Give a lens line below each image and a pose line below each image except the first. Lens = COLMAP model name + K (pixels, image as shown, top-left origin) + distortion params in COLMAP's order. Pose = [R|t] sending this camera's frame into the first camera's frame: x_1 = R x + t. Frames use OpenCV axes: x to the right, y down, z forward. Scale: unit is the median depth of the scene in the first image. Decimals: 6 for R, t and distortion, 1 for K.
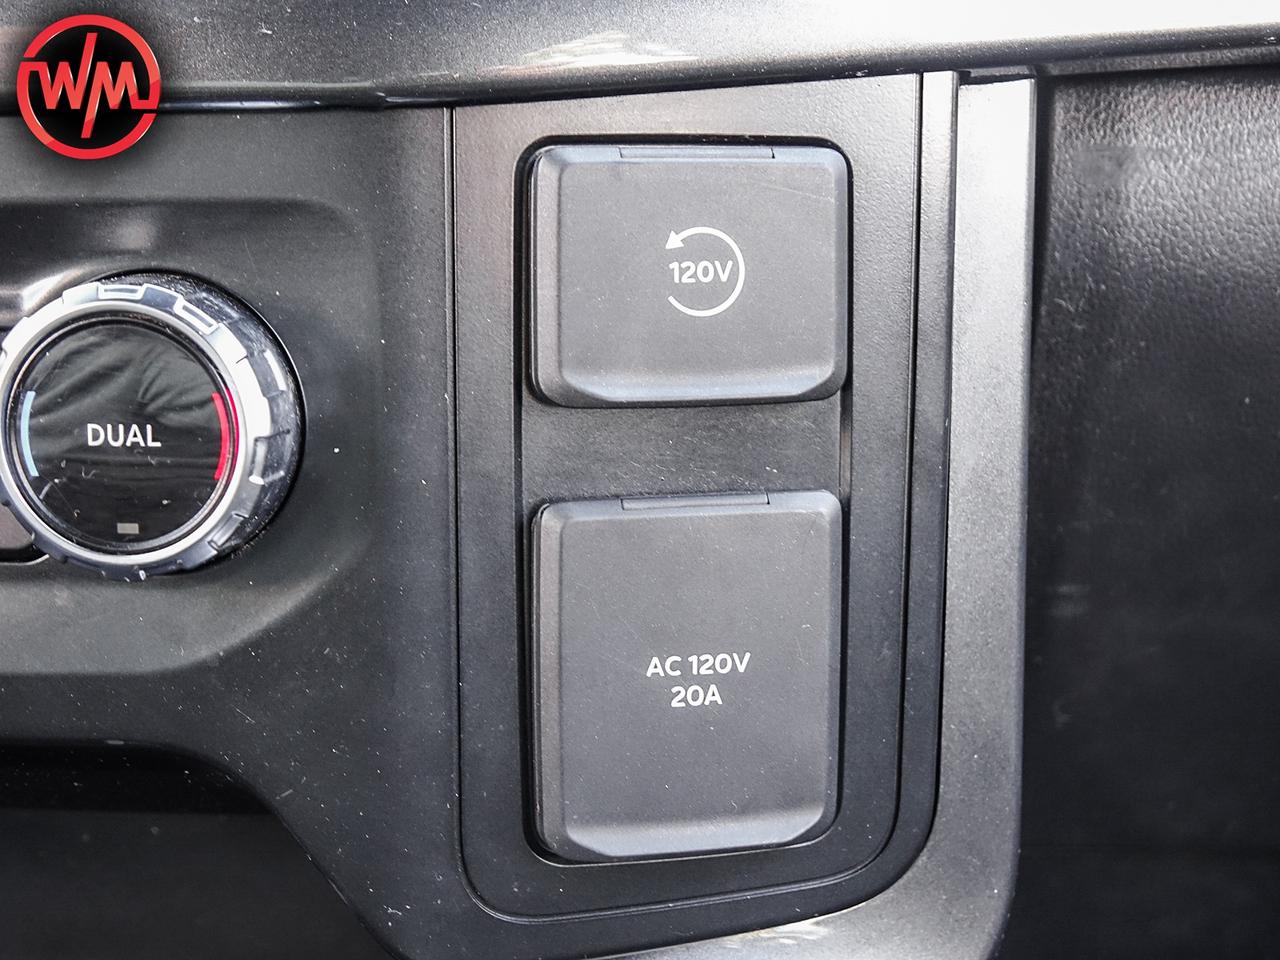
lens RADIAL K [[1557.4, 0, 639.8], [0, 1557.4, 476.0], [0, 0, 1]] dist [-0.041006, 0.000000]
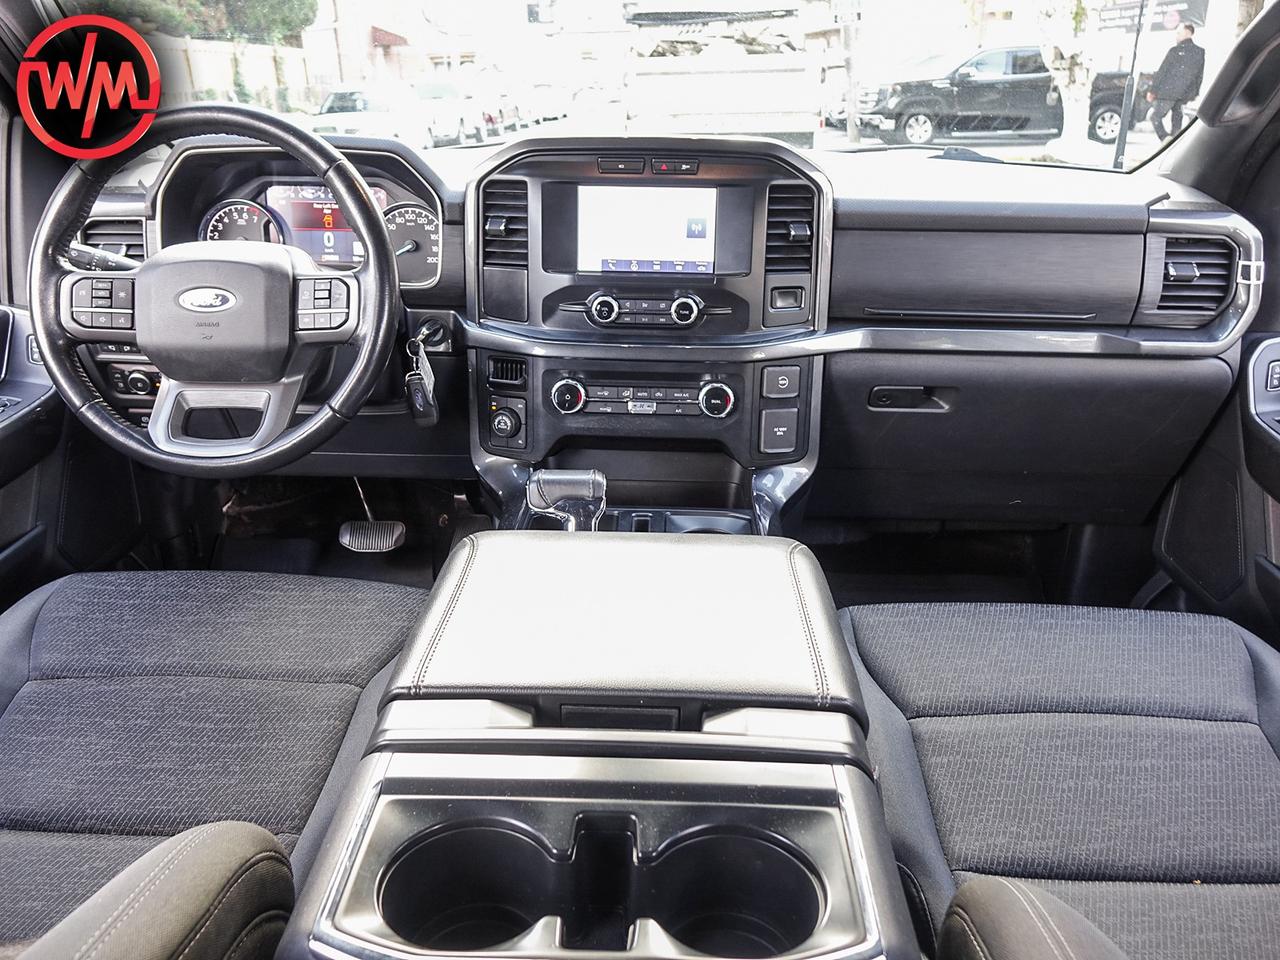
lens RADIAL K [[975.0, 0, 640.5], [0, 975.0, 475.9], [0, 0, 1]] dist [-0.002365, -0.002184]
pose [[0.998930, 0.005022, 0.045978, -0.931019], [-0.010065, 0.993867, 0.110121, -0.192379], [-0.045143, -0.110466, 0.992854, -4.079861]]
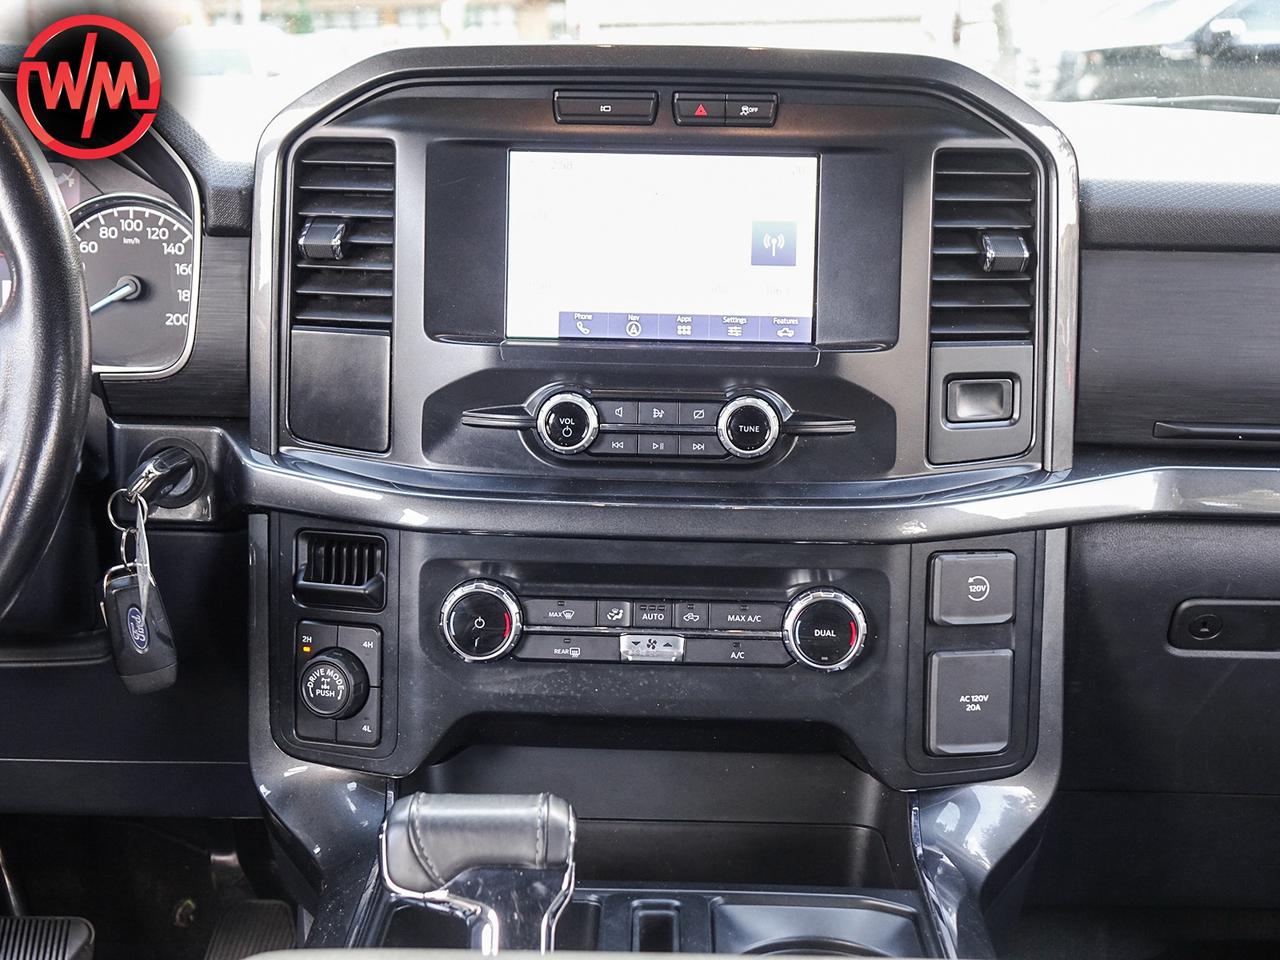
lens RADIAL K [[1947.0, 0, 633.0], [0, 1947.0, 472.0], [0, 0, 1]] dist [-0.001427, 0.000000]
pose [[0.998044, 0.013995, 0.060930, -1.004706], [-0.010222, 0.998035, -0.061813, -0.109812], [-0.061675, 0.061070, 0.996226, -3.359387]]
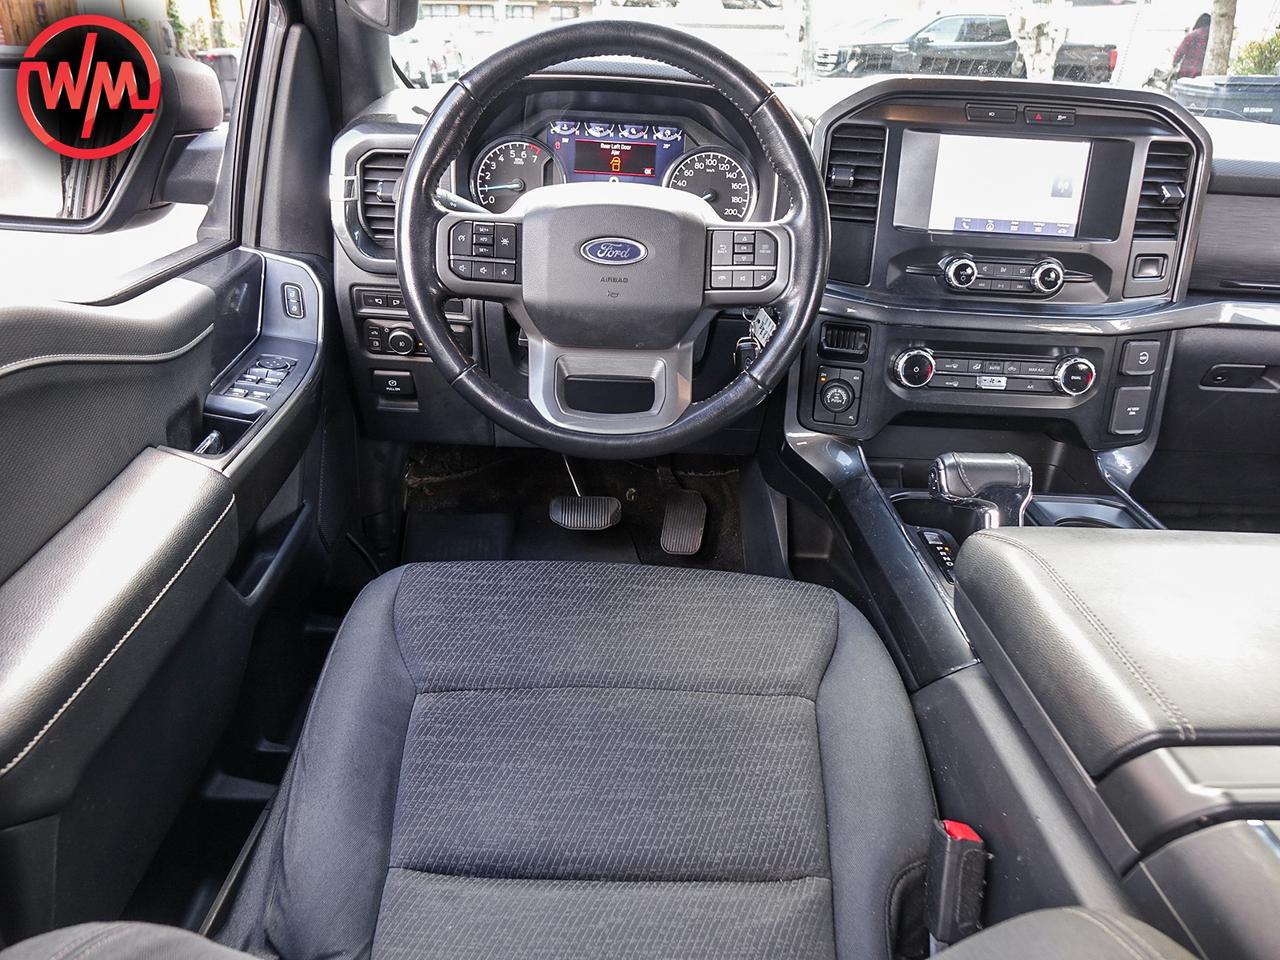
lens RADIAL K [[975.0, 0, 636.2], [0, 975.0, 475.7], [0, 0, 1]] dist [-0.002365, -0.002184]
pose [[0.992524, 0.015215, 0.121094, -2.933578], [-0.033330, 0.988273, 0.149014, -0.183681], [-0.117407, -0.151936, 0.981392, -3.420802]]
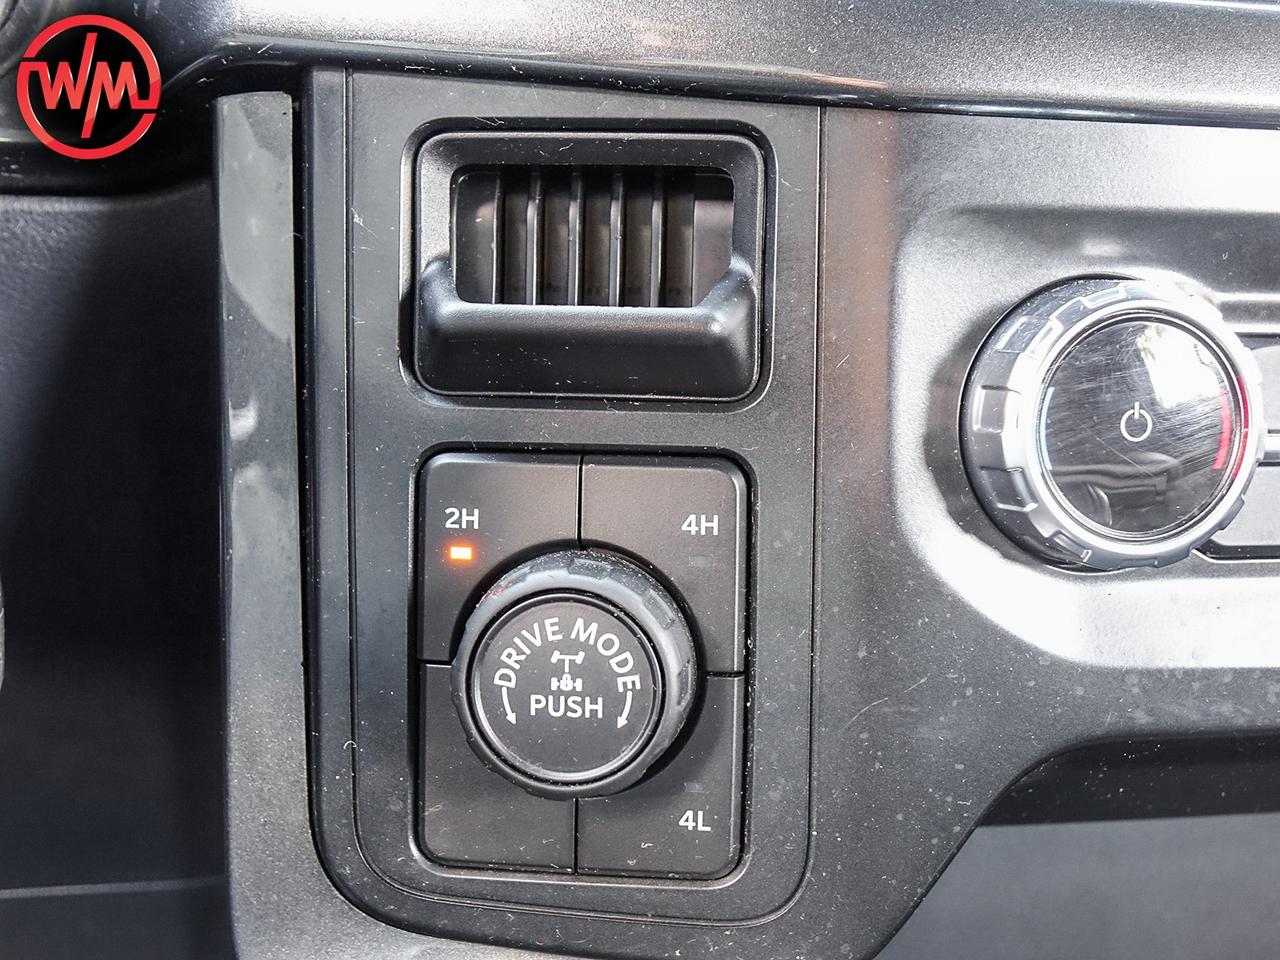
lens RADIAL K [[1557.4, 0, 639.3], [0, 1557.4, 478.3], [0, 0, 1]] dist [-0.041006, 0.000000]
pose [[0.961426, -0.016664, 0.274557, -1.639752], [0.033568, 0.997811, -0.056983, 0.040692], [-0.273006, 0.064001, 0.959881, 0.165888]]
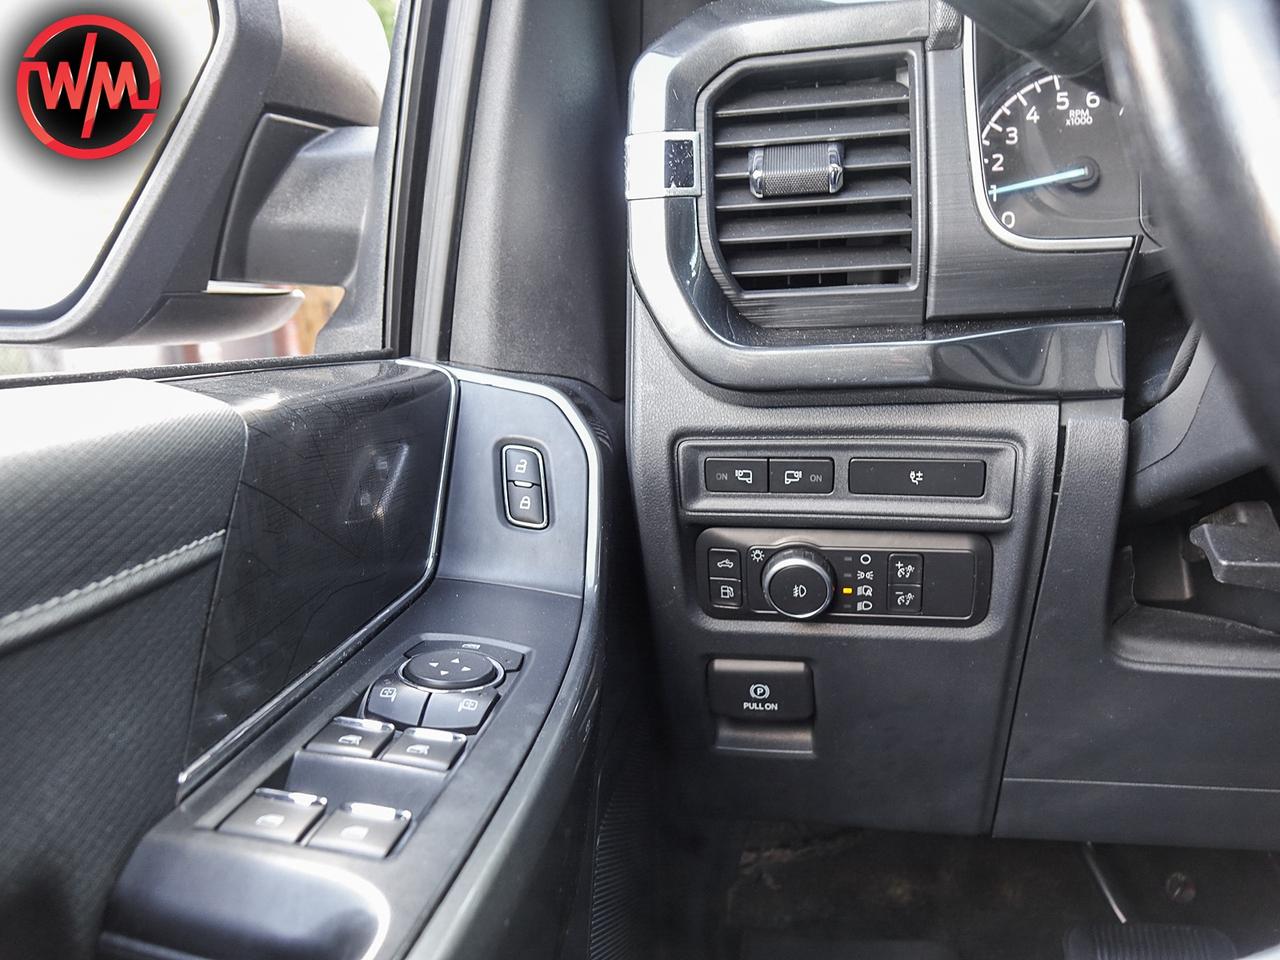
lens RADIAL K [[975.0, 0, 645.1], [0, 975.0, 477.6], [0, 0, 1]] dist [-0.002365, -0.002184]
pose [[0.994814, -0.010571, -0.101162, -3.614729], [0.001118, 0.995661, -0.093050, -0.110688], [0.101707, 0.092454, 0.990509, -0.237768]]
